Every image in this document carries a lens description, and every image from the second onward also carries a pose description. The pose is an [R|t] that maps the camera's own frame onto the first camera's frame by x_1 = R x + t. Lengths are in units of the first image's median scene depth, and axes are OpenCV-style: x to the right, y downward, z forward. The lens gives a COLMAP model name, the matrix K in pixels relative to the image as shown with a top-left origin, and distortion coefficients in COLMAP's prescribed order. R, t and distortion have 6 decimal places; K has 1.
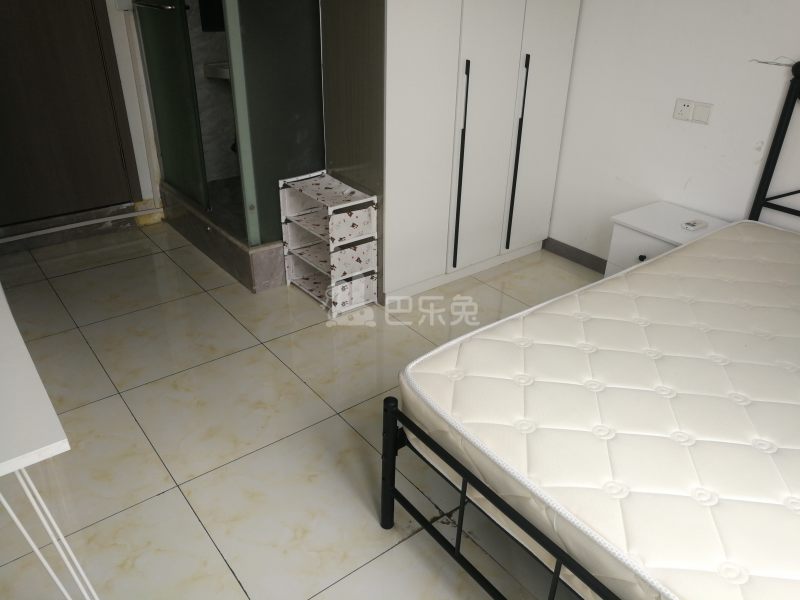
lens RADIAL K [[634.2, 0, 395.2], [0, 634.2, 298.4], [0, 0, 1]] dist [-0.044585, 0.082609]
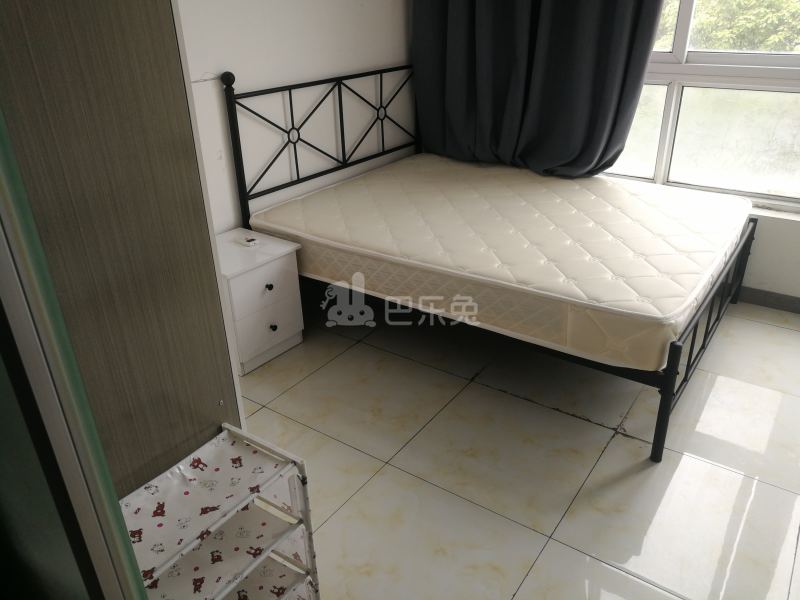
lens RADIAL K [[634.2, 0, 401.1], [0, 634.2, 301.2], [0, 0, 1]] dist [-0.044585, 0.082609]
pose [[-0.307369, -0.427518, 0.850149, -0.526053], [0.472693, 0.706784, 0.526325, -0.483328], [-0.825885, 0.563635, -0.015159, 0.903609]]
